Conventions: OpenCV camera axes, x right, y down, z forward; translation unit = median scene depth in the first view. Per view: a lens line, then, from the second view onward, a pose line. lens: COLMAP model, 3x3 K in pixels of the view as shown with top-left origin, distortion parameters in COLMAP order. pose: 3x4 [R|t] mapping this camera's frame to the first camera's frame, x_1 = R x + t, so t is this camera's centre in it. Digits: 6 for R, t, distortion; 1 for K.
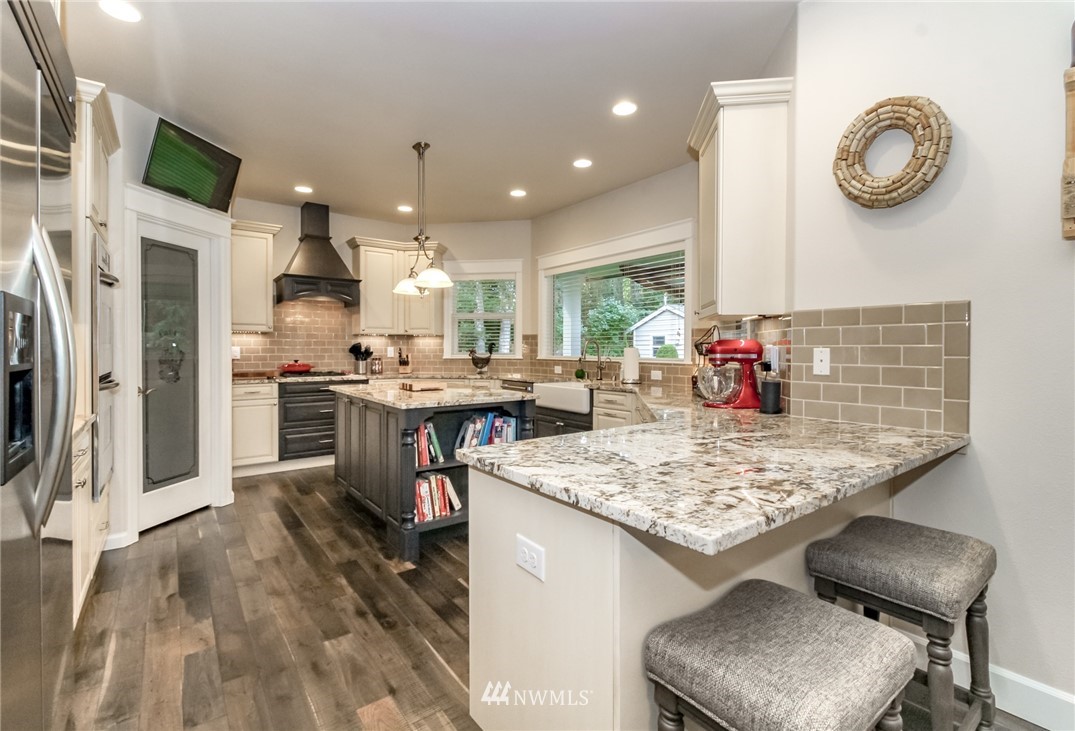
lens RADIAL K [[496.9, 0, 561.7], [0, 496.9, 355.3], [0, 0, 1]] dist [-0.000976, -0.000072]
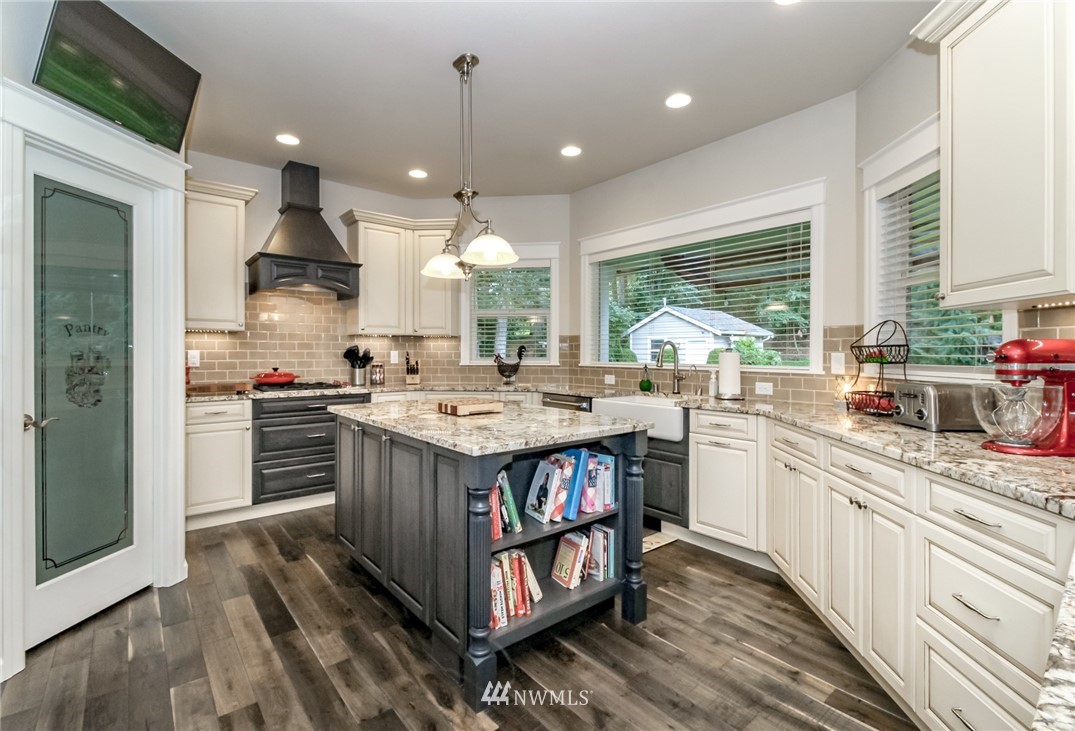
lens RADIAL K [[497.7, 0, 551.0], [0, 497.7, 356.0], [0, 0, 1]] dist [0.002232, -0.001028]
pose [[0.999440, 0.000042, 0.033469, -0.155276], [0.000170, 0.999980, -0.006320, -0.004532], [-0.033468, 0.006322, 0.999420, 0.251217]]
